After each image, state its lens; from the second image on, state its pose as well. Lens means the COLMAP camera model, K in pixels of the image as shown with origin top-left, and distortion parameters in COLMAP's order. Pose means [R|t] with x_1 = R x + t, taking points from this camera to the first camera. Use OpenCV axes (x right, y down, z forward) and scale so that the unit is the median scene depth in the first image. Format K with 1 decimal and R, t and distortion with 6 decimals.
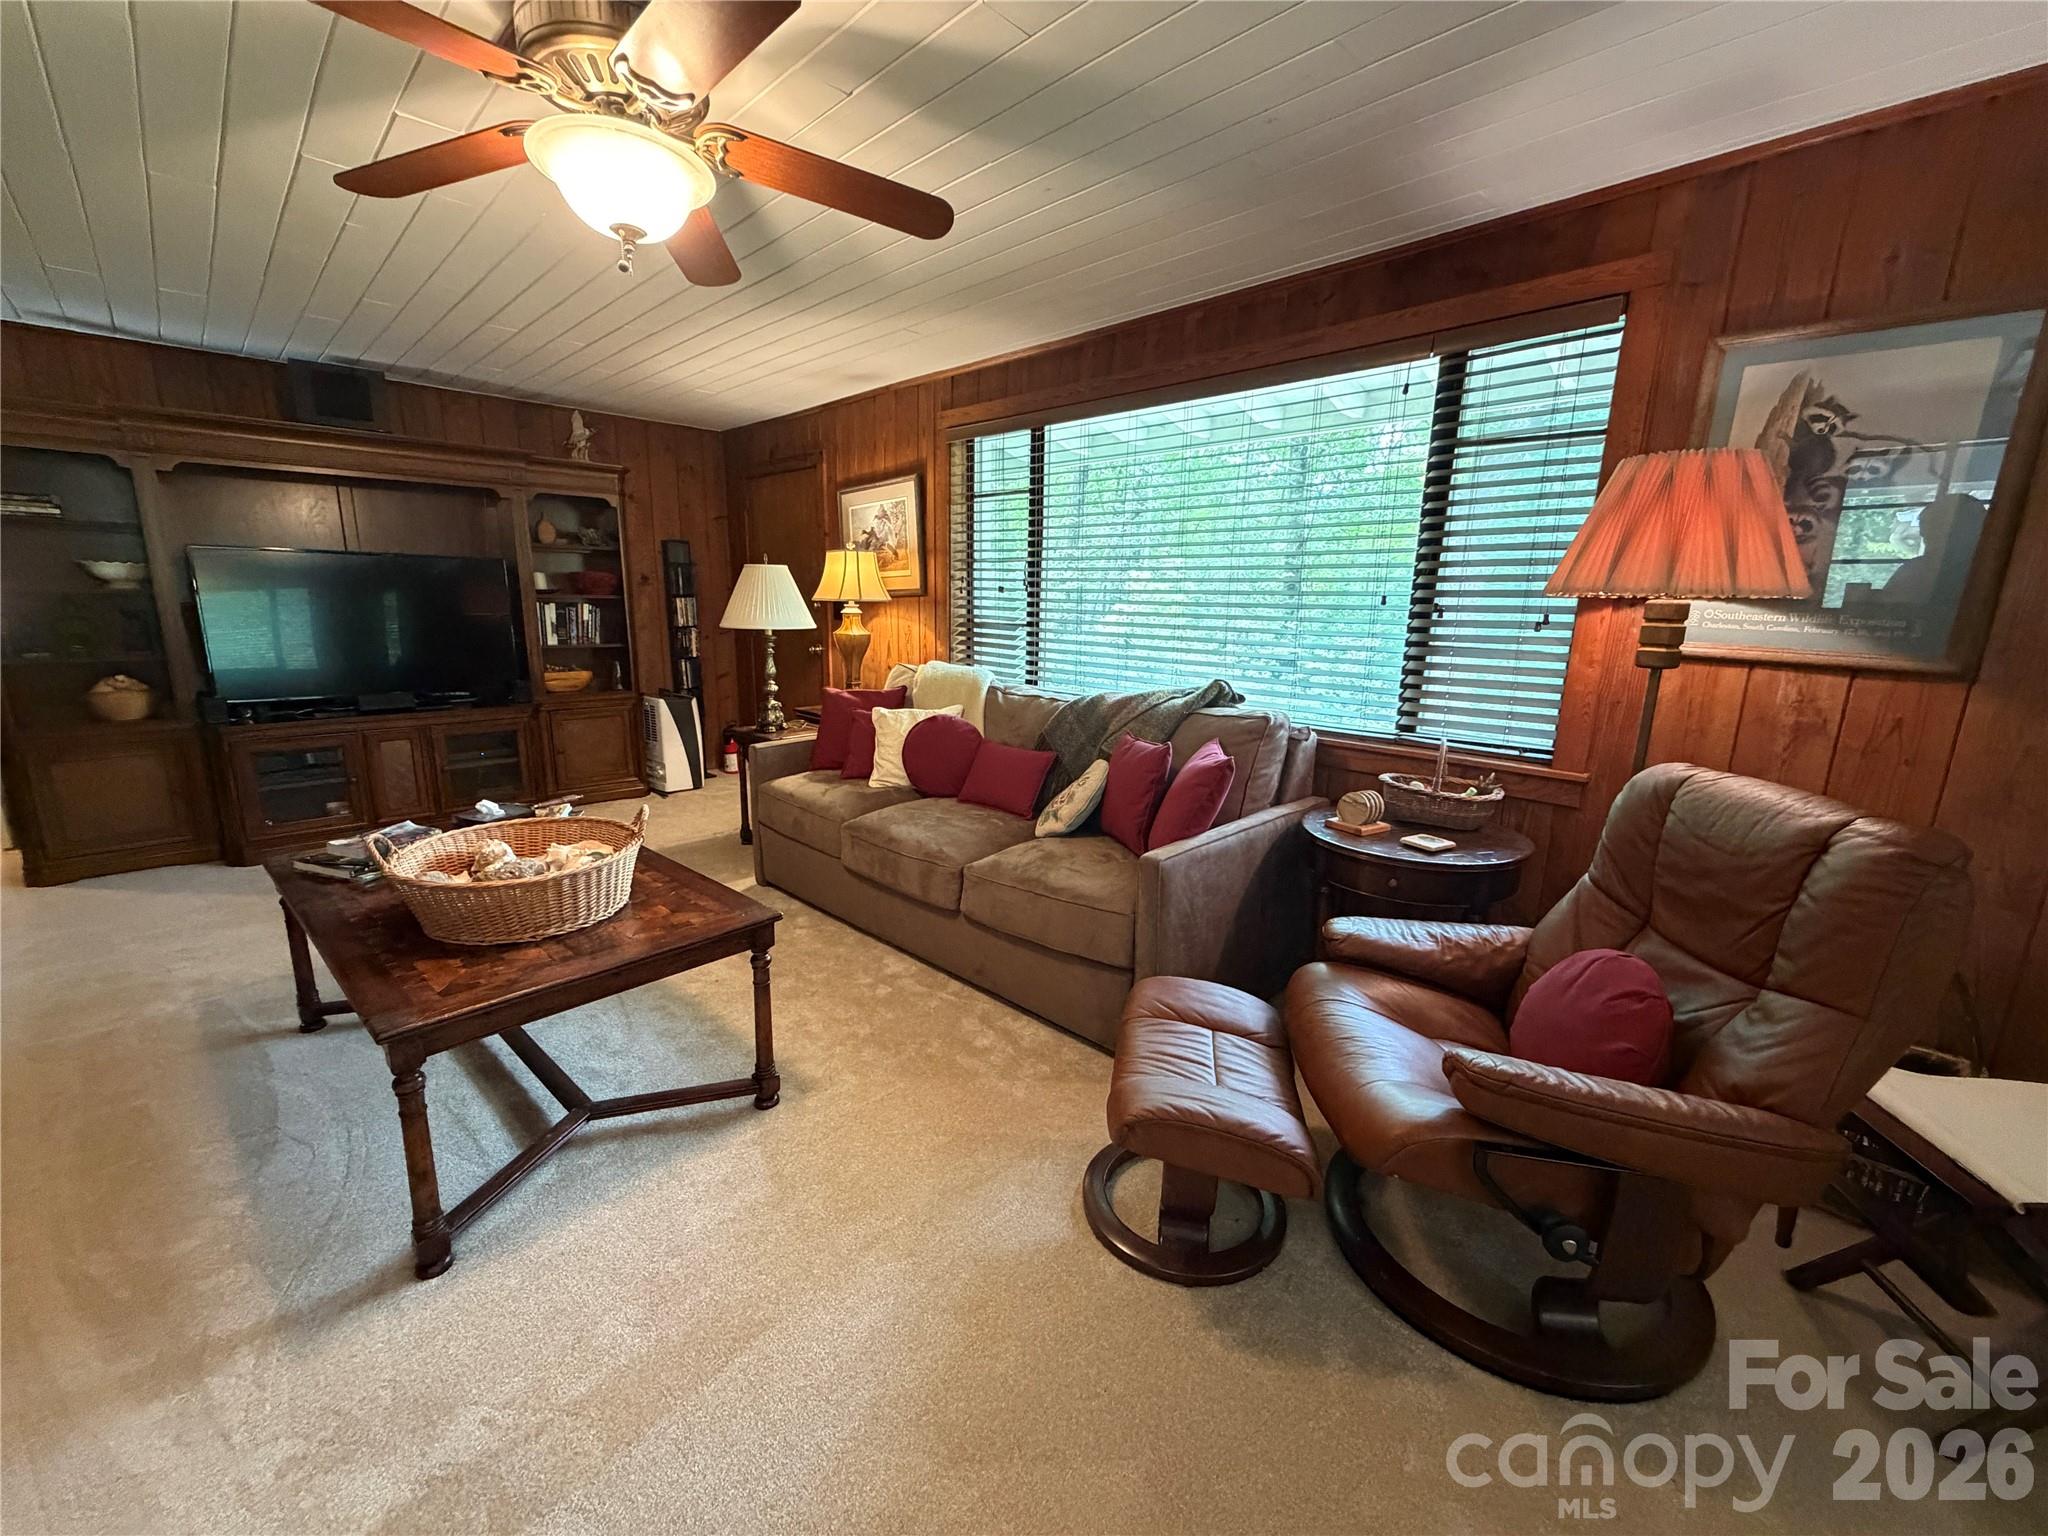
lens RADIAL K [[817.4, 0, 1015.5], [0, 817.4, 769.0], [0, 0, 1]] dist [-0.000052, 0.000155]
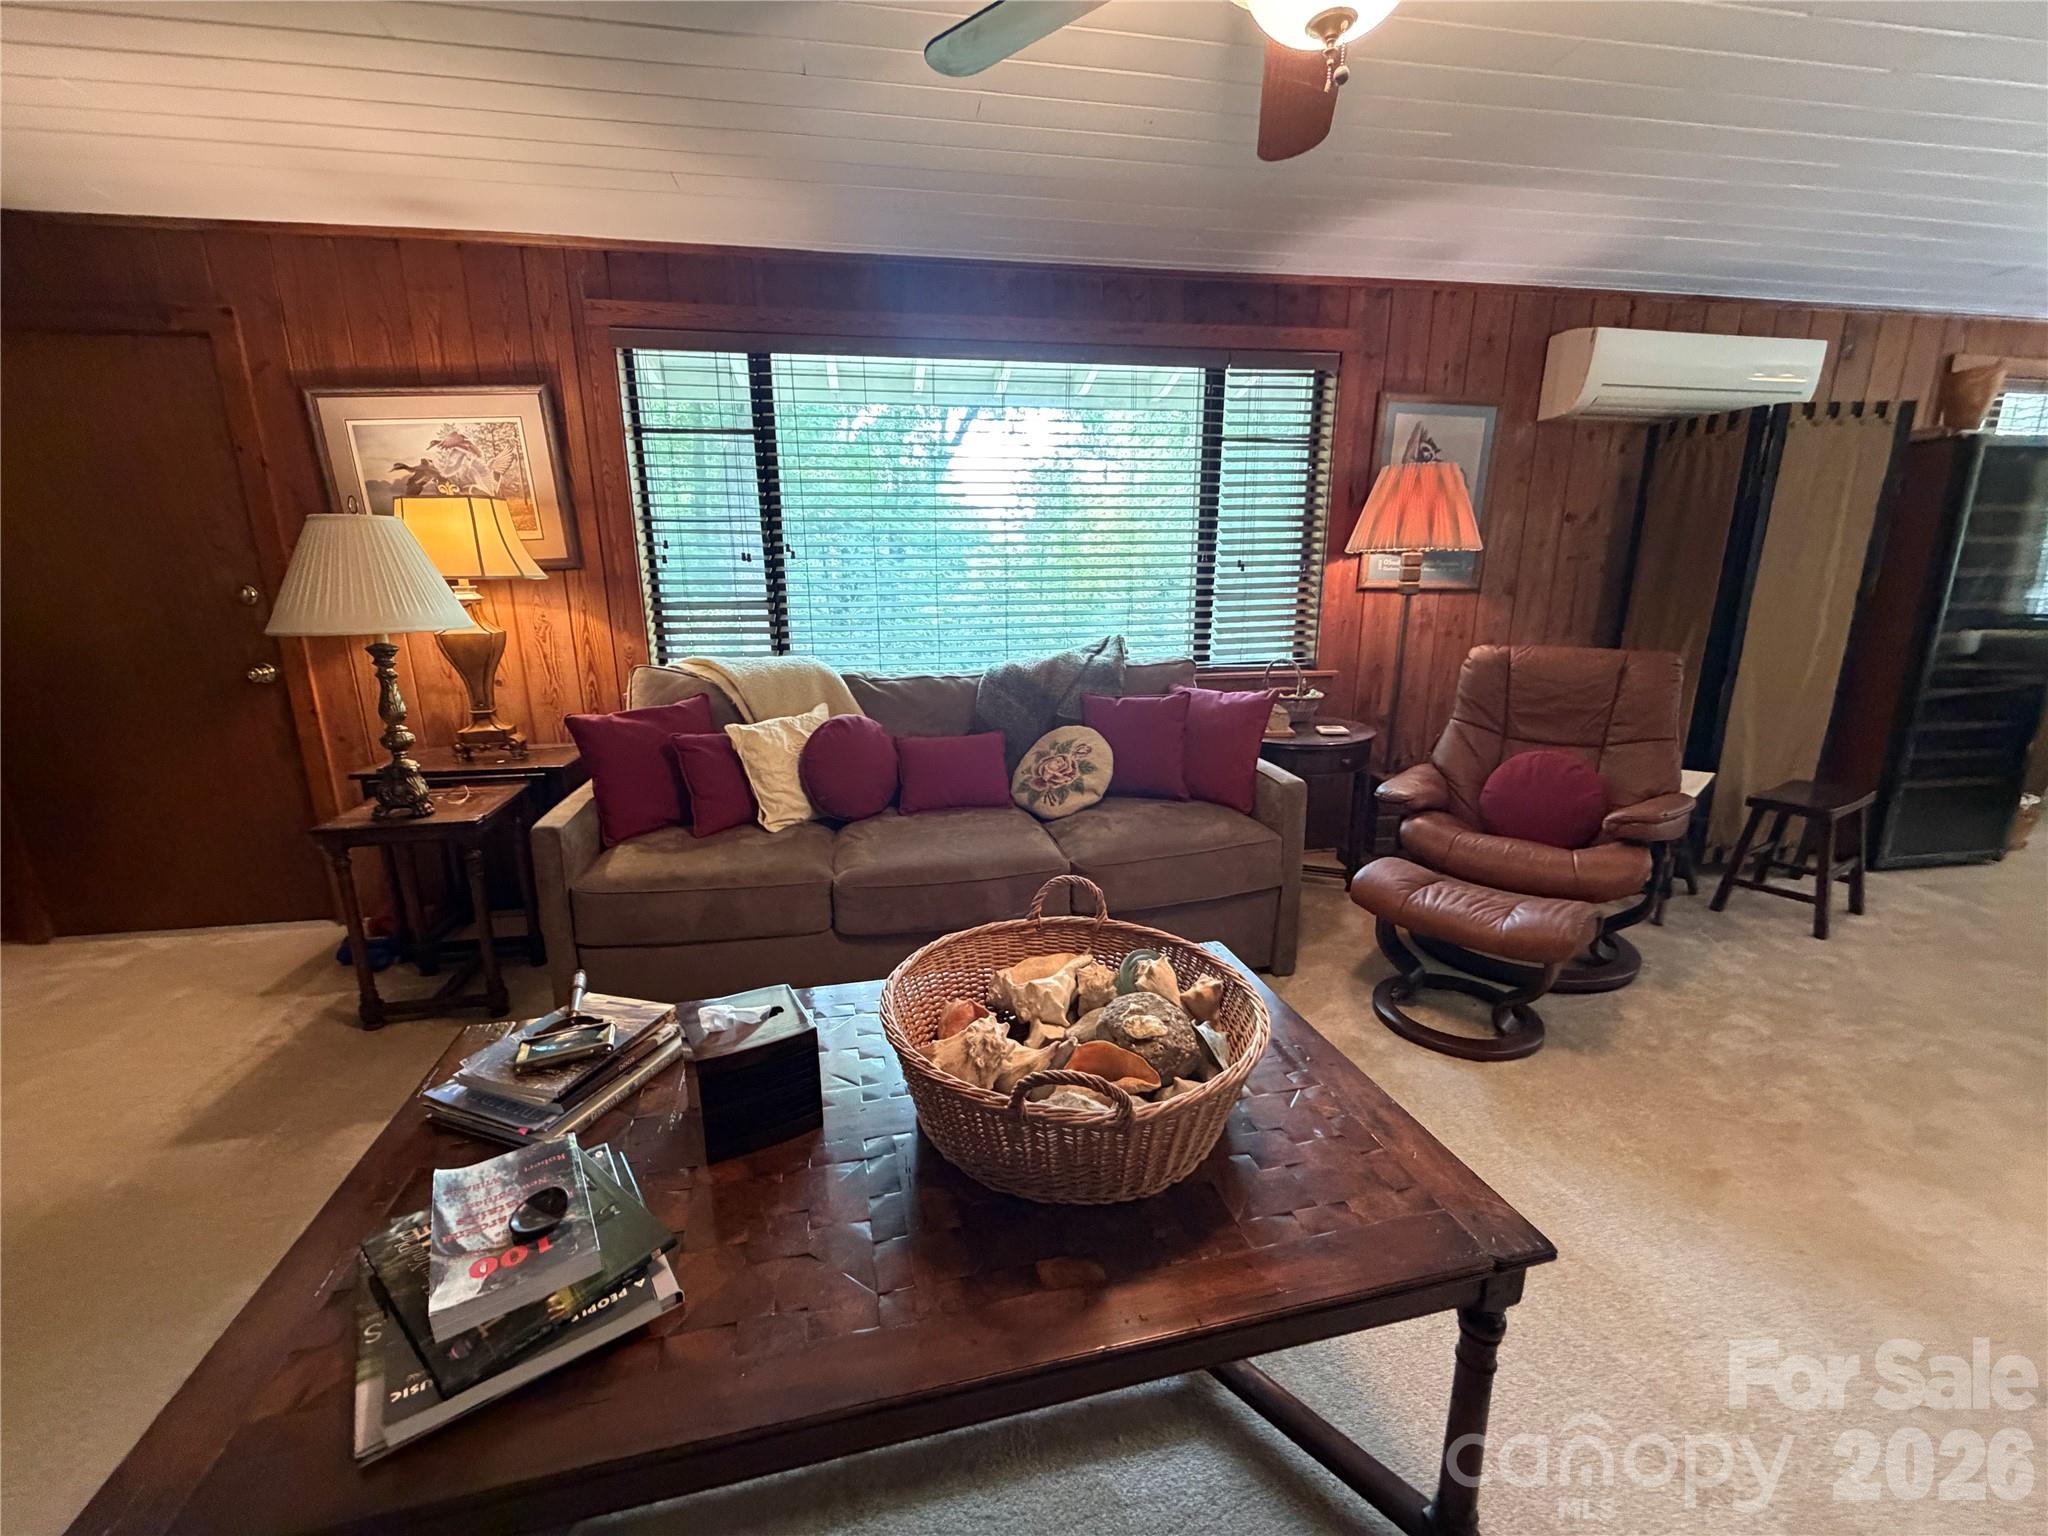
lens RADIAL K [[817.4, 0, 1015.5], [0, 817.4, 769.0], [0, 0, 1]] dist [-0.000052, 0.000155]
pose [[0.571774, -0.214739, 0.791809, -0.493439], [0.191448, 0.973415, 0.125743, -0.066369], [-0.797761, 0.079694, 0.597685, 0.319082]]
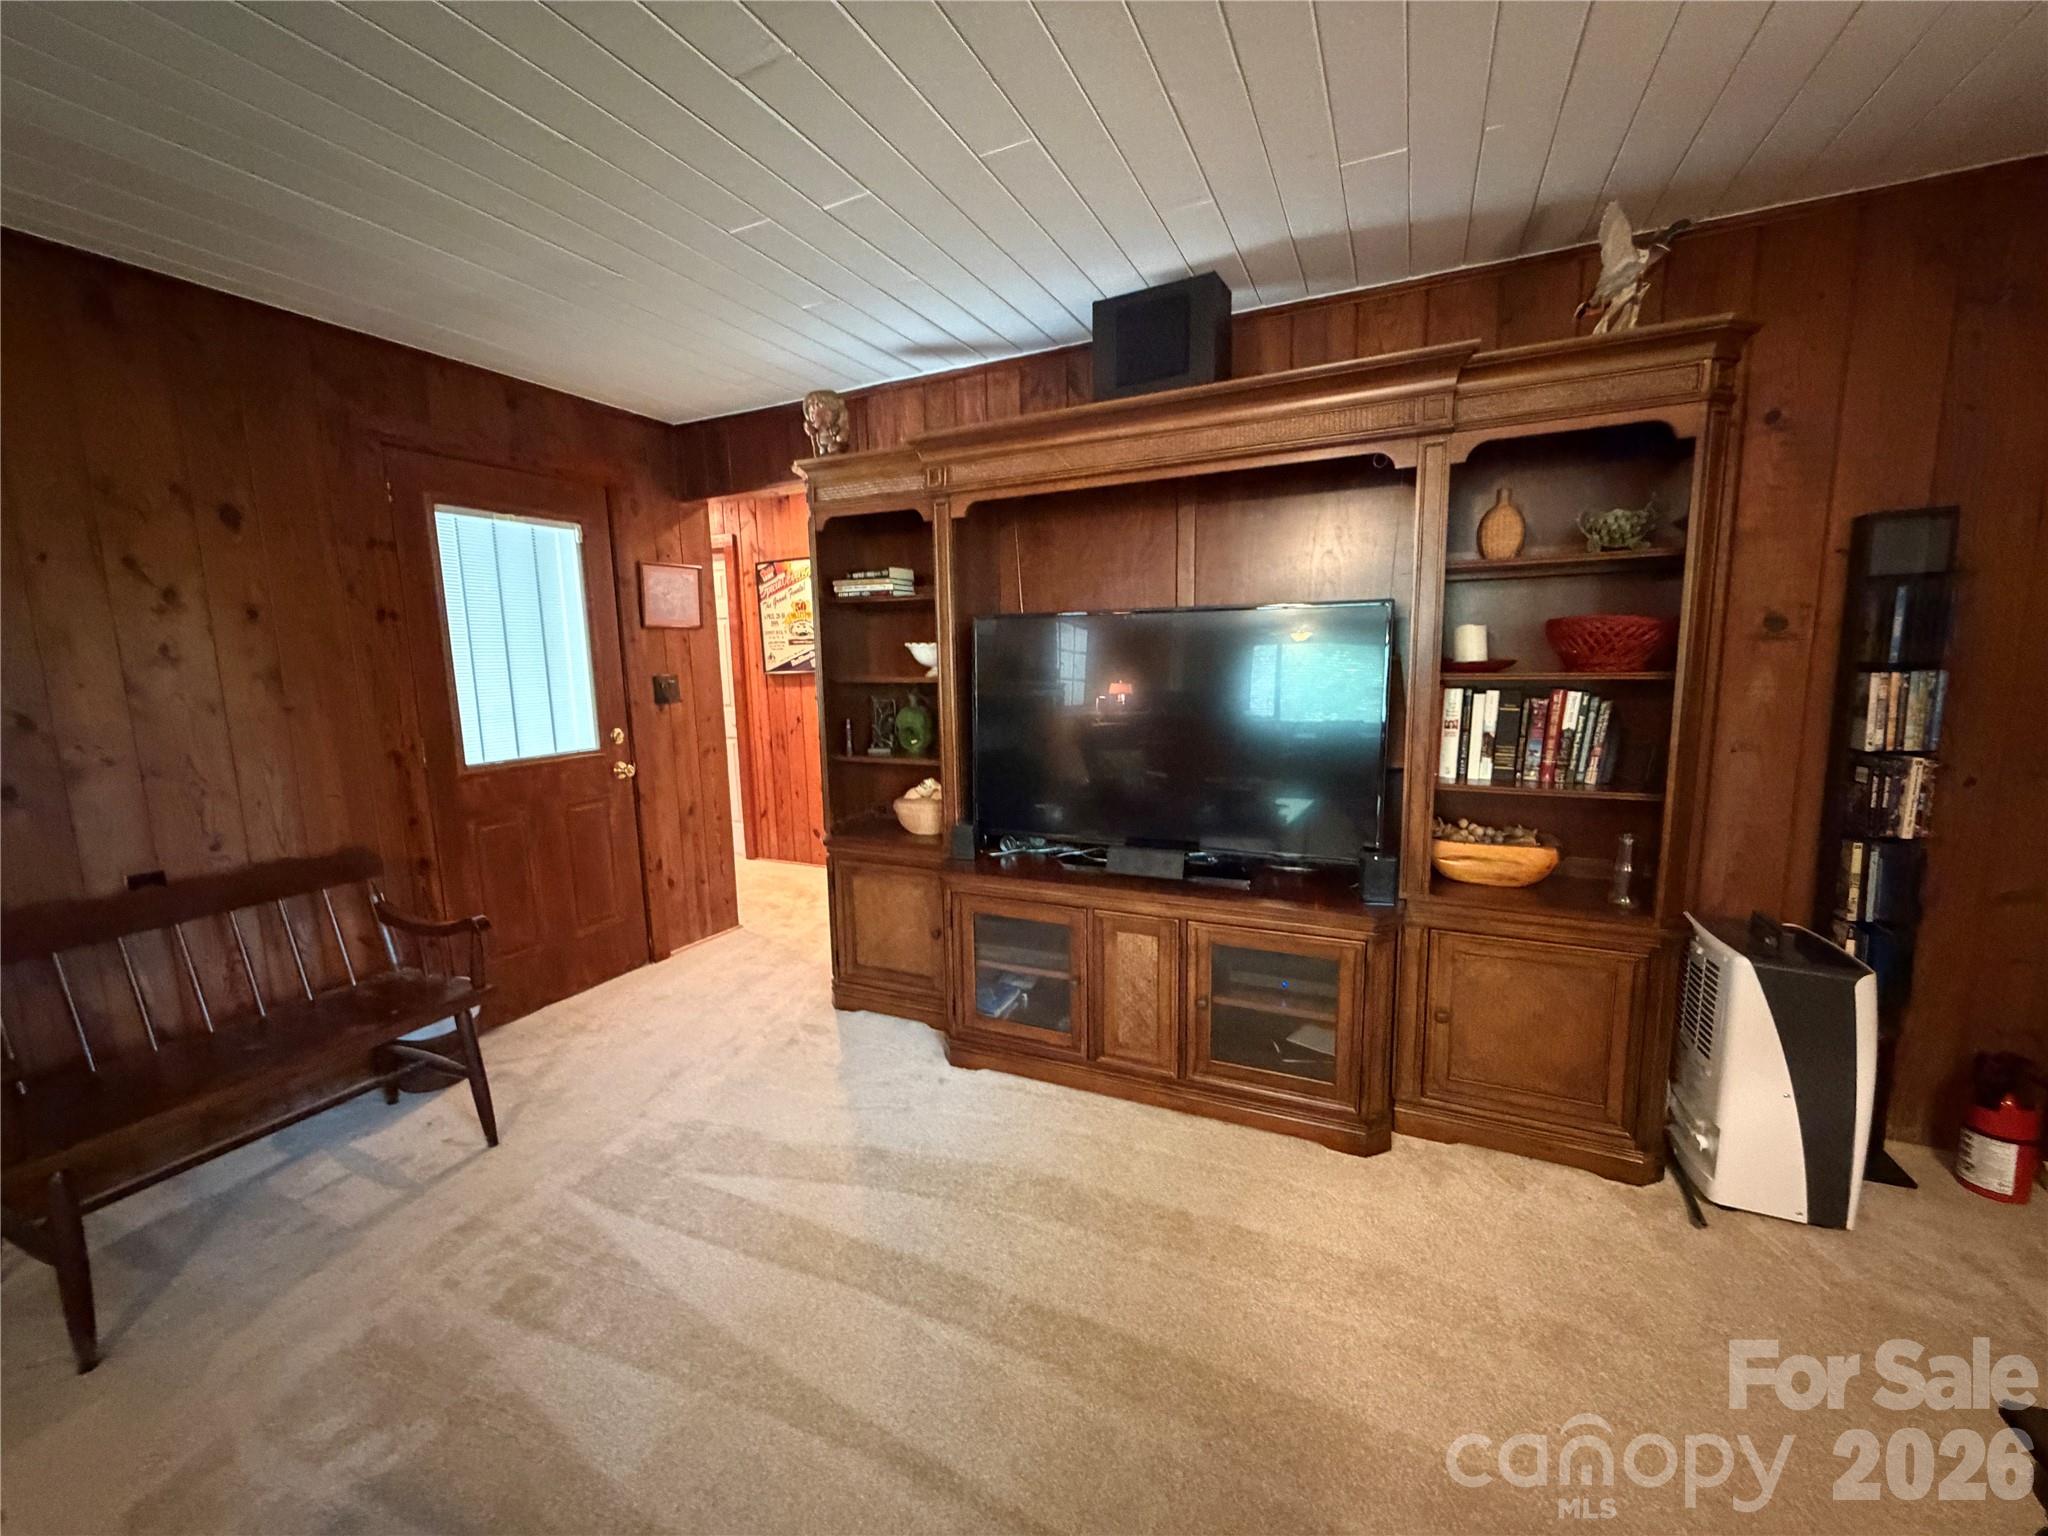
lens RADIAL K [[817.4, 0, 1015.5], [0, 817.4, 769.0], [0, 0, 1]] dist [-0.000052, 0.000155]
pose [[0.335789, 0.112589, -0.935184, -0.261473], [-0.165645, 0.984417, 0.059039, -0.164084], [0.927258, 0.135084, 0.349206, 0.691786]]
